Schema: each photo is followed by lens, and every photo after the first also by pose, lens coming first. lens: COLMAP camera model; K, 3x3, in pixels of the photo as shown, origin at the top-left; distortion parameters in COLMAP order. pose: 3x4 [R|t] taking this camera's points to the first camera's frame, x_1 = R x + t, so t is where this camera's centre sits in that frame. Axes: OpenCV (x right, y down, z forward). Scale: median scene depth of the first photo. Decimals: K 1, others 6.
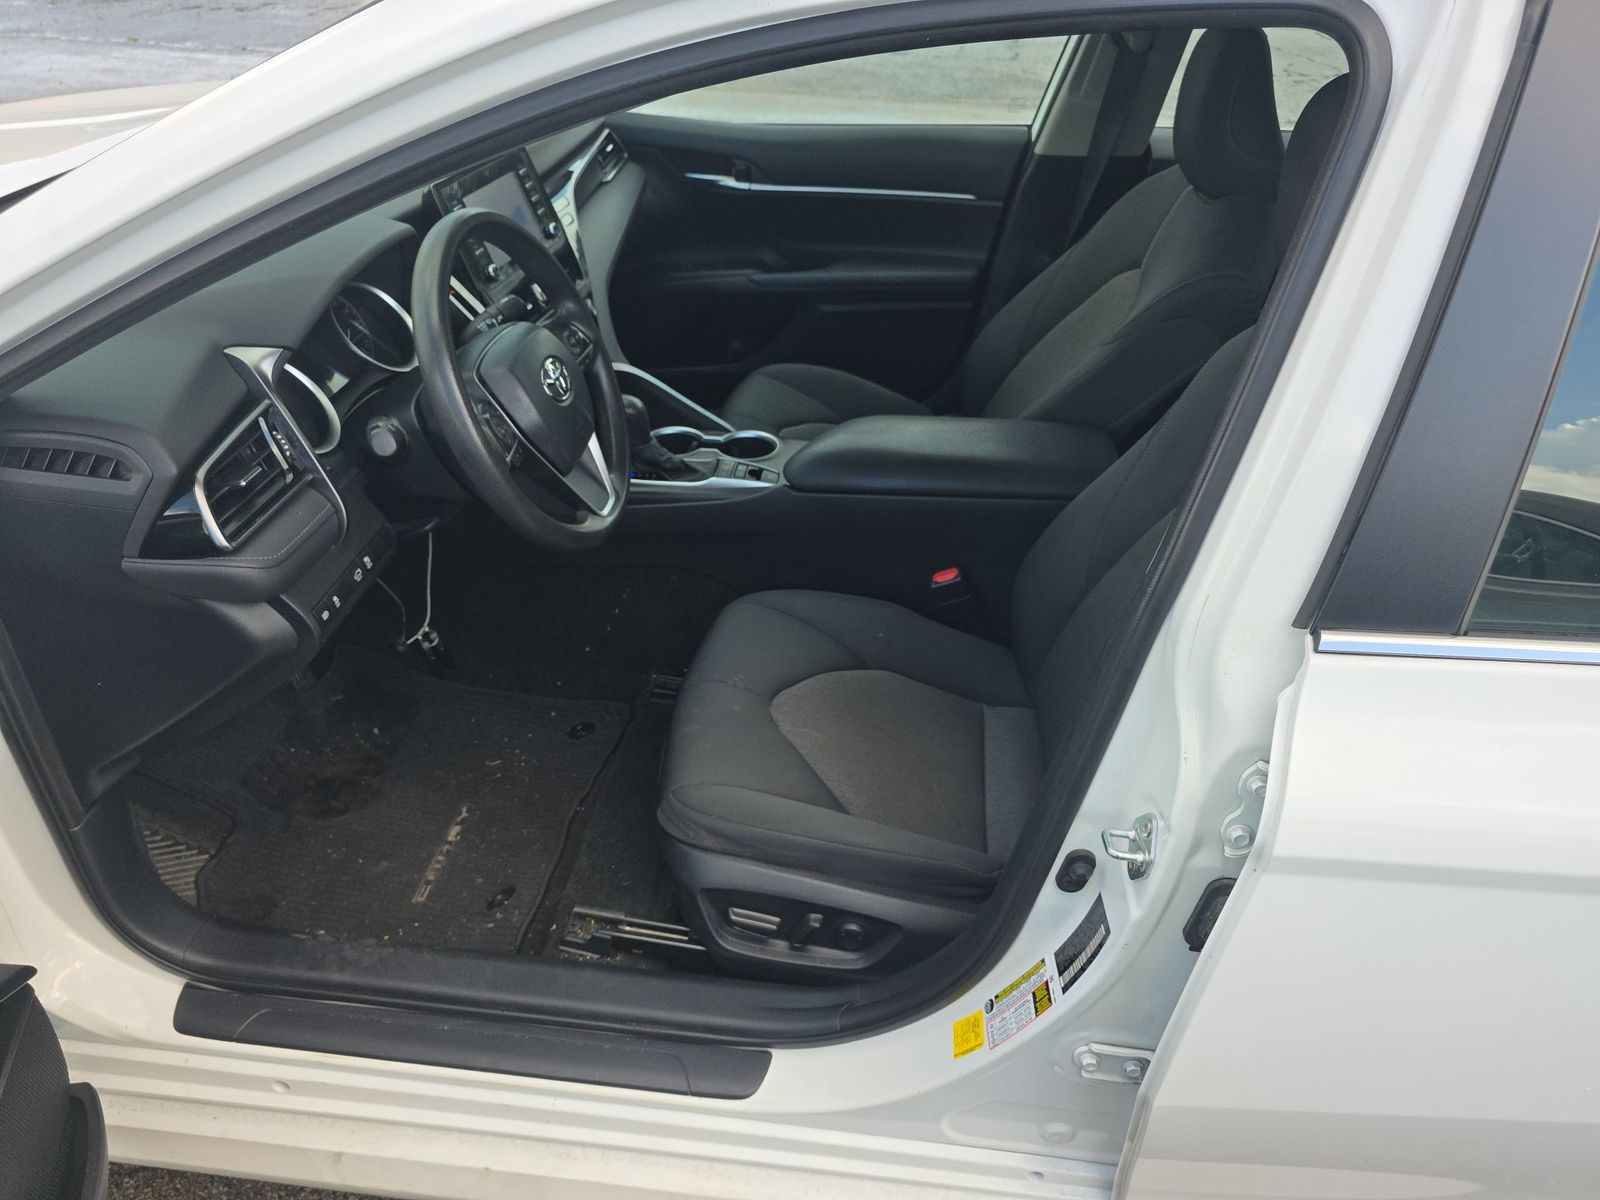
lens RADIAL K [[1090.7, 0, 831.0], [0, 1090.7, 595.0], [0, 0, 1]] dist [-0.001012, -0.005635]
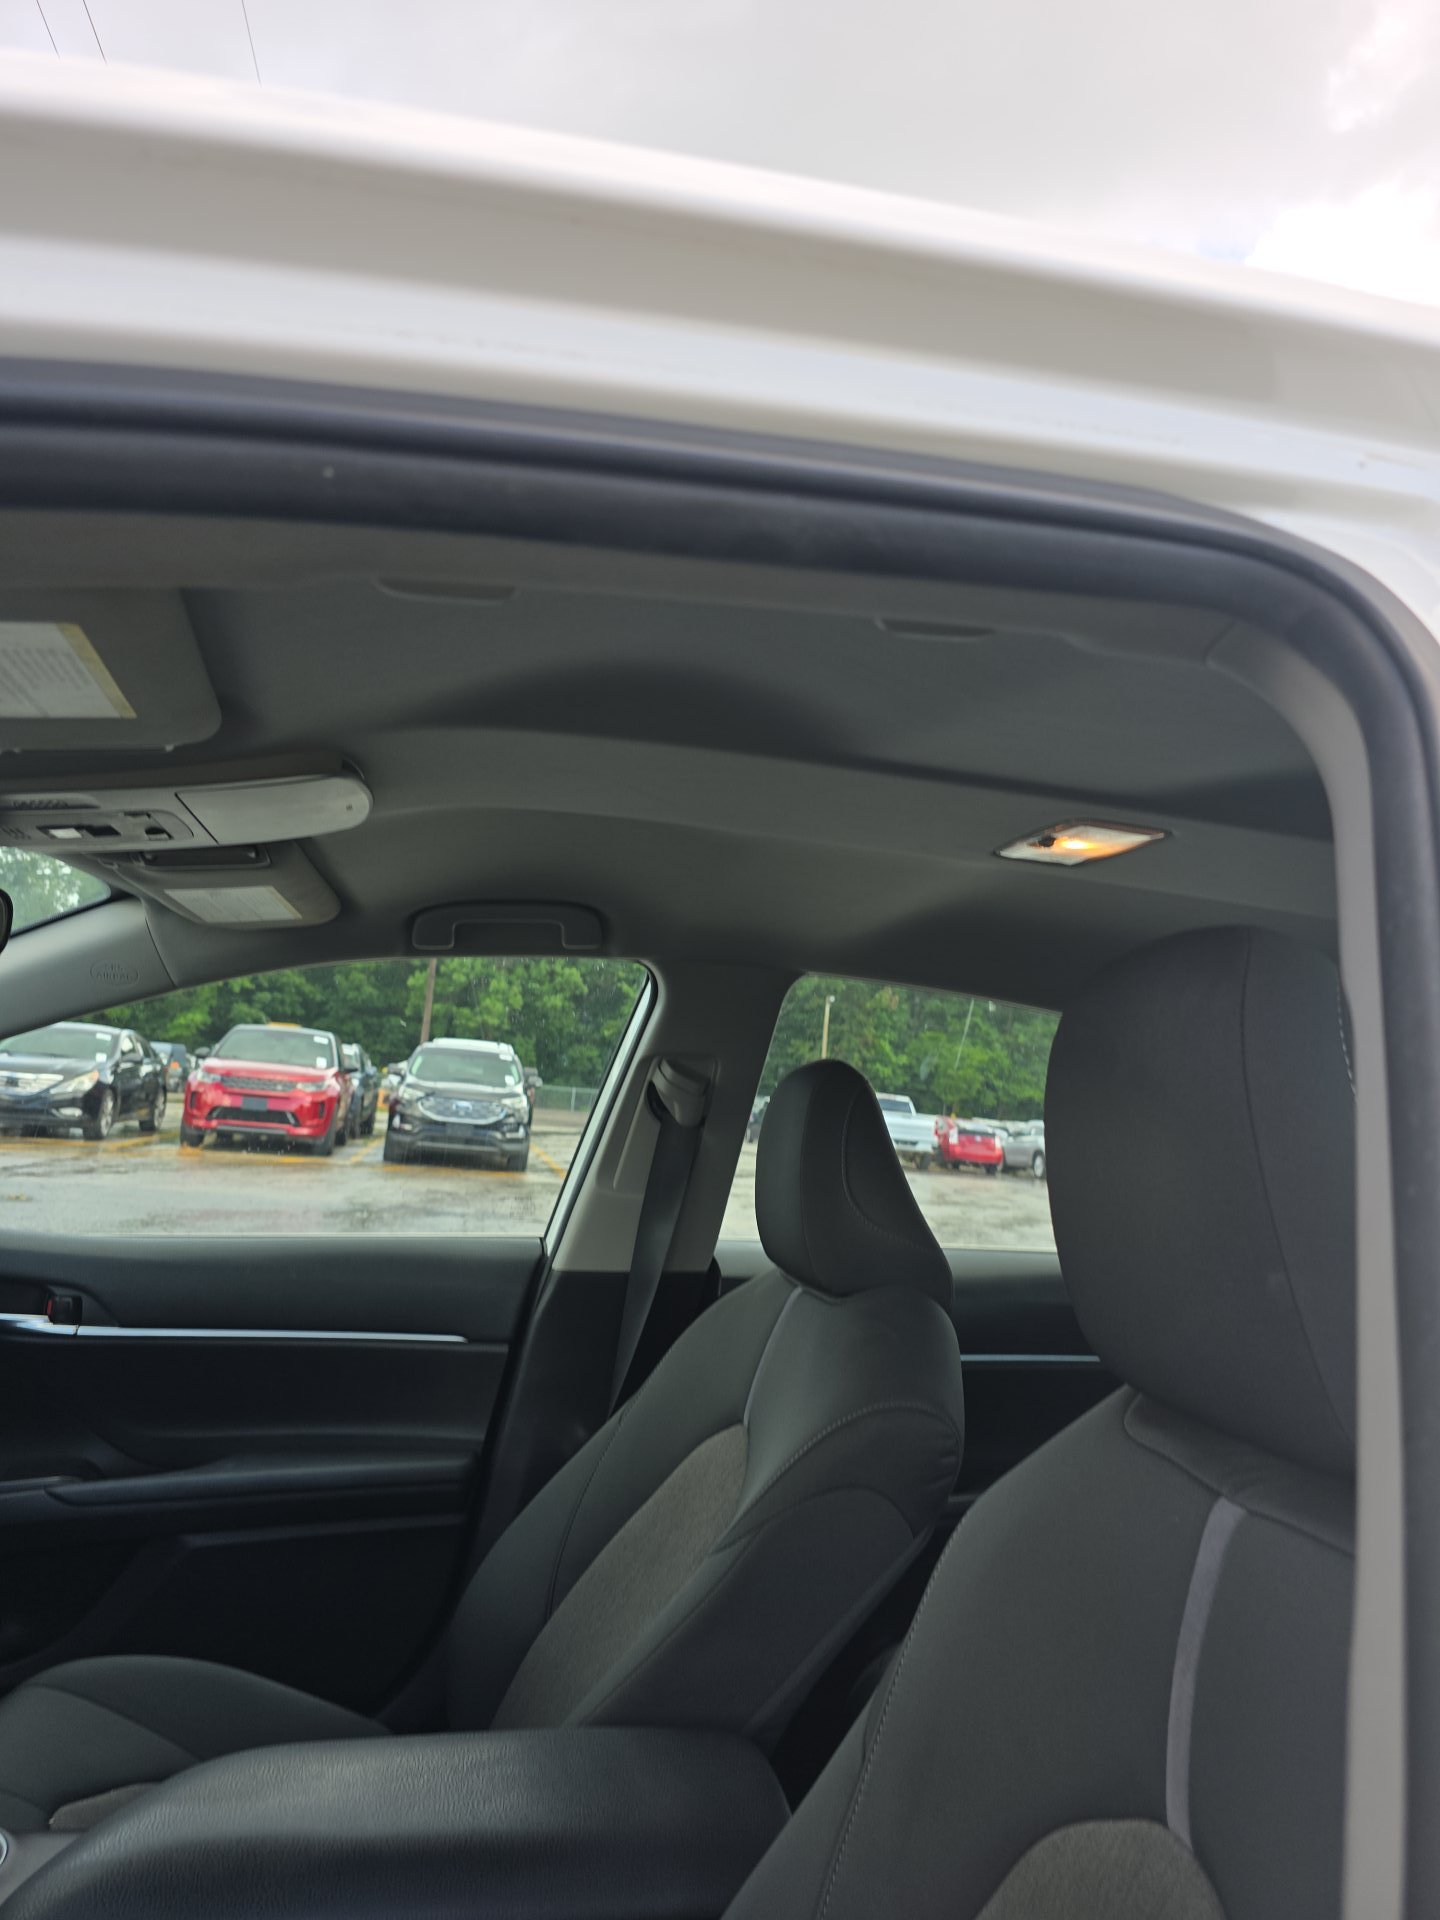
lens RADIAL K [[1308.8, 0, 704.7], [0, 1308.8, 954.6], [0, 0, 1]] dist [-0.001012, -0.005635]
pose [[0.955829, 0.058087, 0.288125, 0.034453], [0.141492, 0.768284, -0.624276, -0.043020], [-0.257624, 0.637468, 0.726129, 0.273207]]
